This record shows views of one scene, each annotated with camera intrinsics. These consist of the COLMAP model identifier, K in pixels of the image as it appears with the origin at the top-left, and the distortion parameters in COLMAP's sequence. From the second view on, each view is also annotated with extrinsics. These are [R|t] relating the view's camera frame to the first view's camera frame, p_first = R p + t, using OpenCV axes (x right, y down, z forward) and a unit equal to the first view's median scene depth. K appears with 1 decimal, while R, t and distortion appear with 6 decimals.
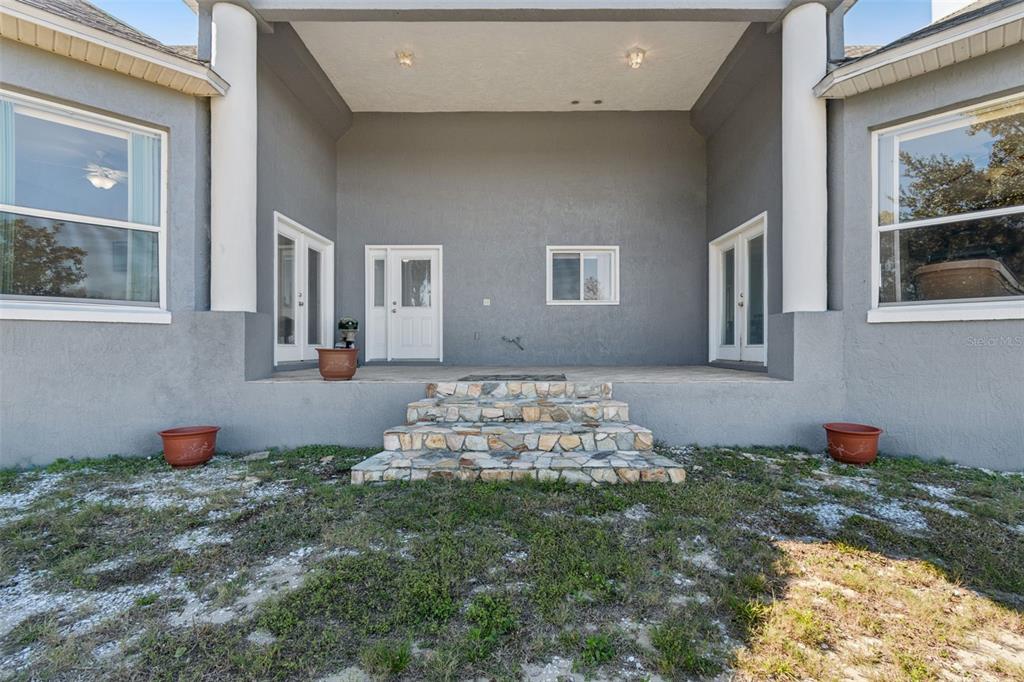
lens RADIAL K [[459.8, 0, 499.9], [0, 459.8, 340.1], [0, 0, 1]] dist [0.001049, -0.000097]
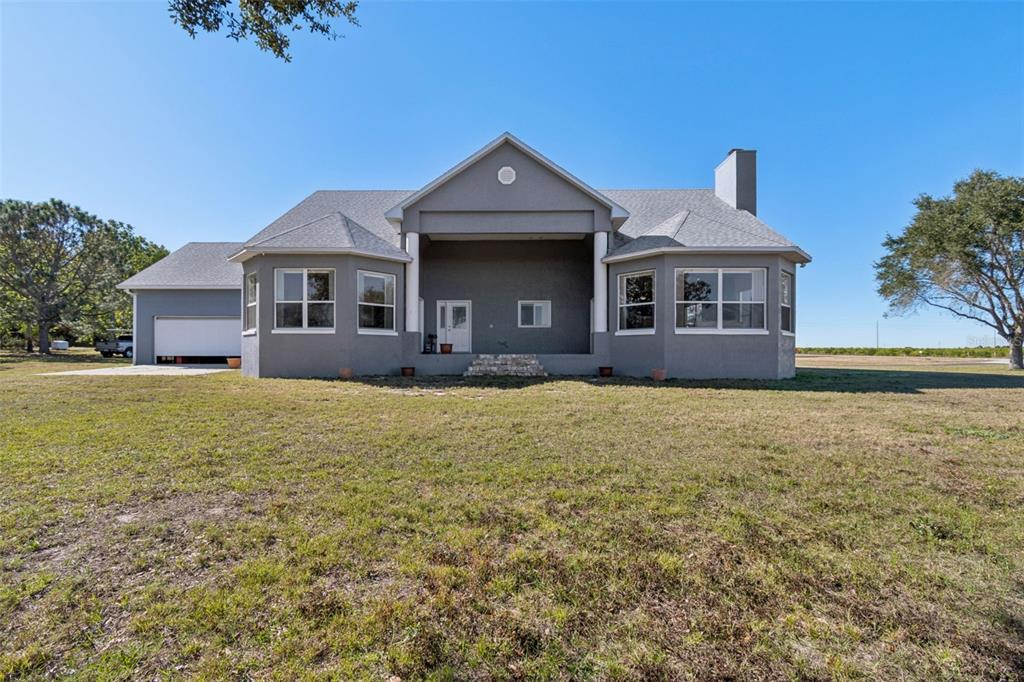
lens RADIAL K [[459.8, 0, 499.9], [0, 459.8, 340.1], [0, 0, 1]] dist [0.001049, -0.000097]
pose [[0.999599, 0.000212, 0.028318, -0.083551], [0.000472, 0.999708, -0.024145, 0.066284], [-0.028315, 0.024149, 0.999307, -2.047342]]
